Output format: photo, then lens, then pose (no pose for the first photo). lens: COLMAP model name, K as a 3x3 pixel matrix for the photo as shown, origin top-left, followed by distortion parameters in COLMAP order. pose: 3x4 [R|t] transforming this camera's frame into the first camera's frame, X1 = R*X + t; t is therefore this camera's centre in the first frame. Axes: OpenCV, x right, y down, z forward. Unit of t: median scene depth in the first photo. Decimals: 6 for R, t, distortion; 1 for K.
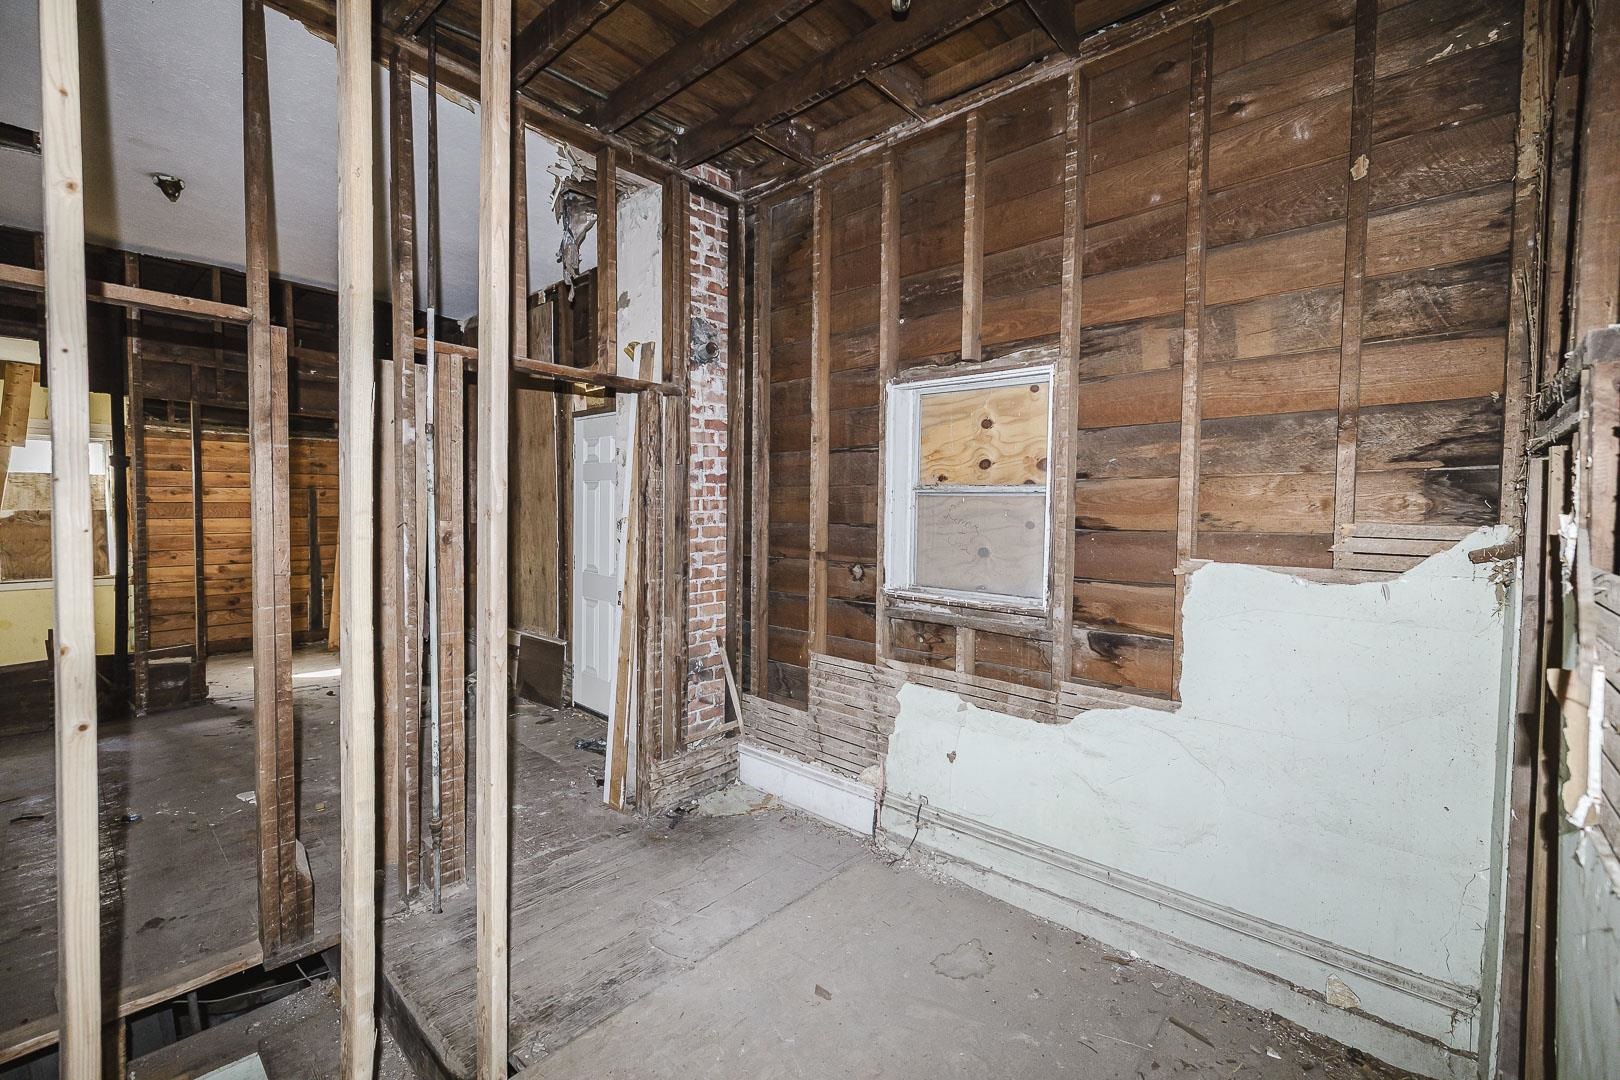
lens RADIAL K [[678.5, 0, 809.5], [0, 678.5, 533.3], [0, 0, 1]] dist [0.004604, -0.001168]
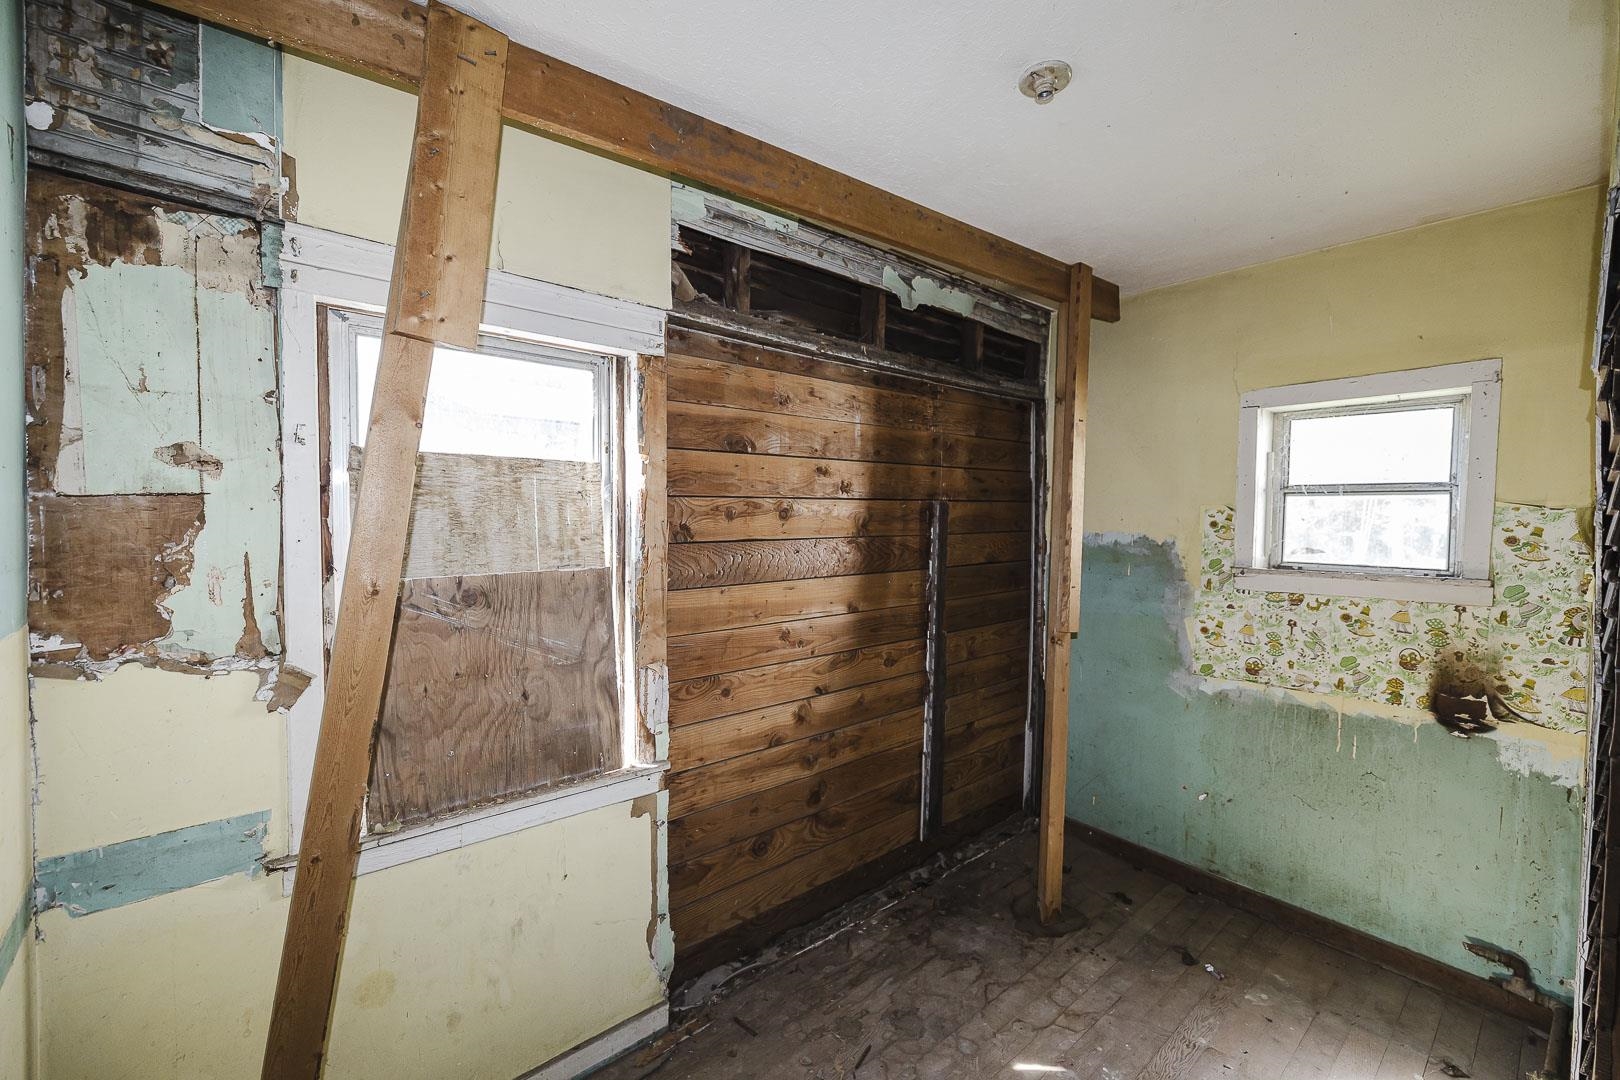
lens RADIAL K [[678.5, 0, 811.2], [0, 678.5, 540.4], [0, 0, 1]] dist [0.004604, -0.001168]
pose [[0.992898, 0.000182, -0.118965, -0.857814], [-0.000919, 0.999981, -0.006141, -0.043926], [0.118962, 0.006207, 0.992879, 0.655142]]
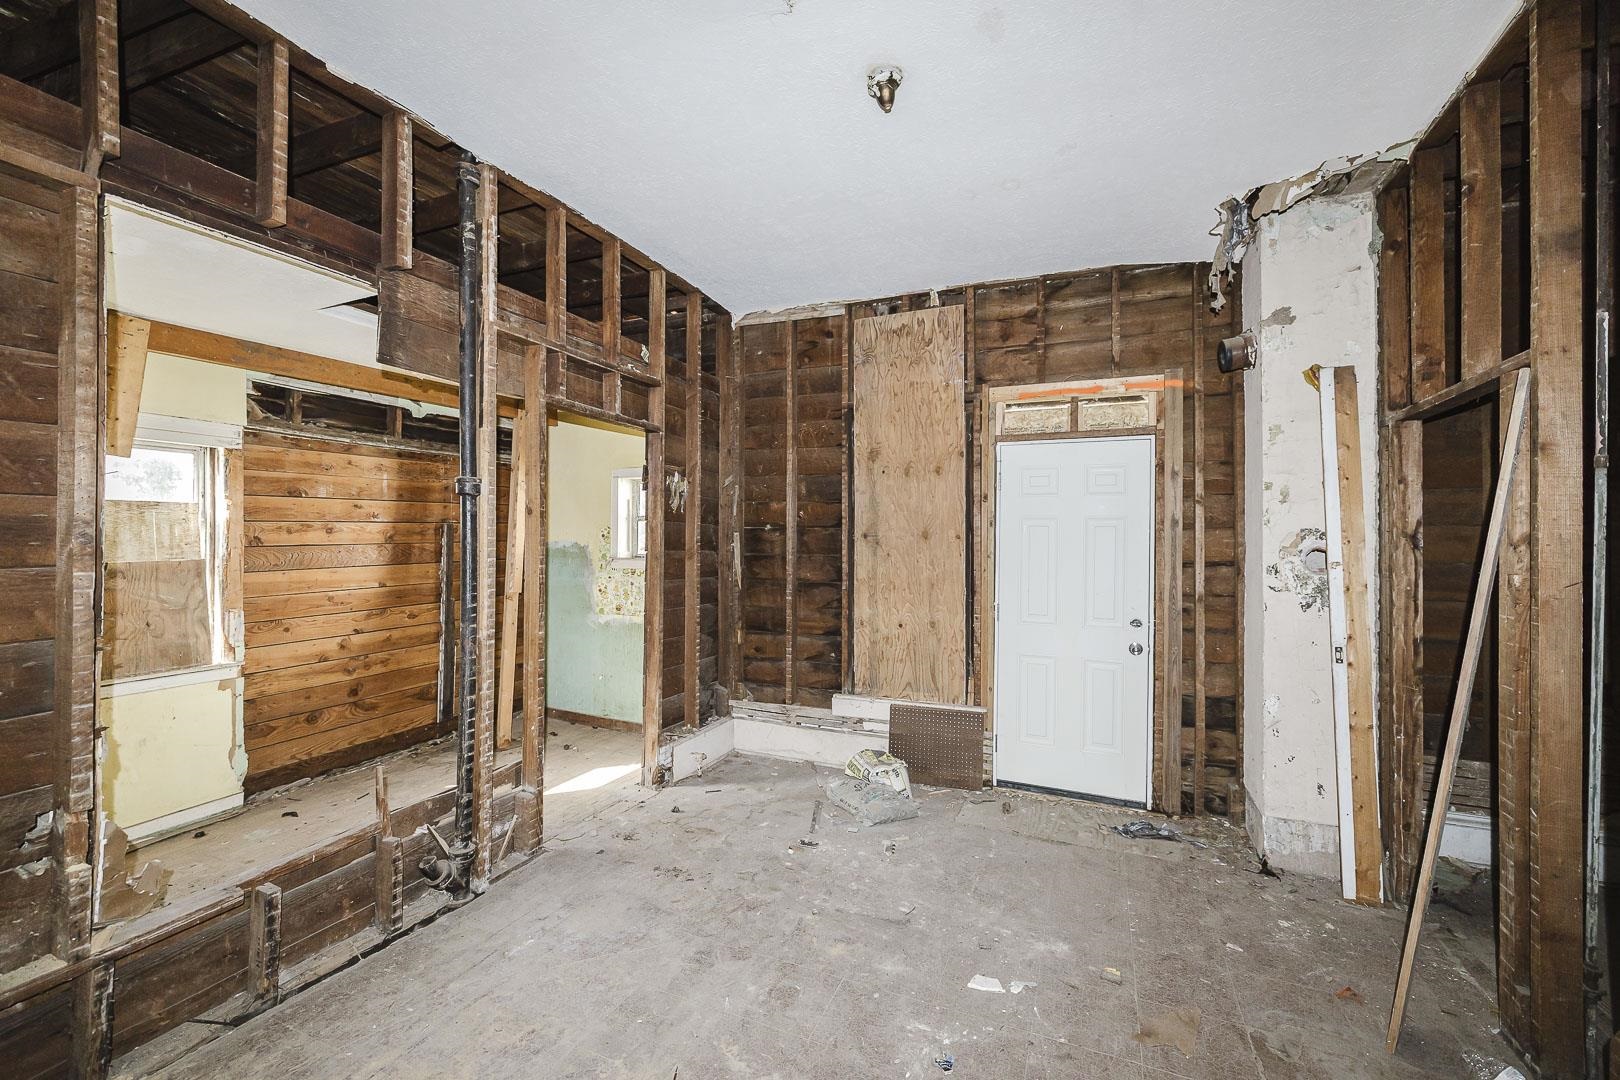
lens RADIAL K [[678.5, 0, 810.1], [0, 678.5, 535.2], [0, 0, 1]] dist [0.004604, -0.001168]
pose [[0.945872, -0.007481, 0.324455, -0.679466], [0.019425, 0.999247, -0.033589, -0.023681], [-0.323959, 0.038074, 0.945305, 0.220420]]
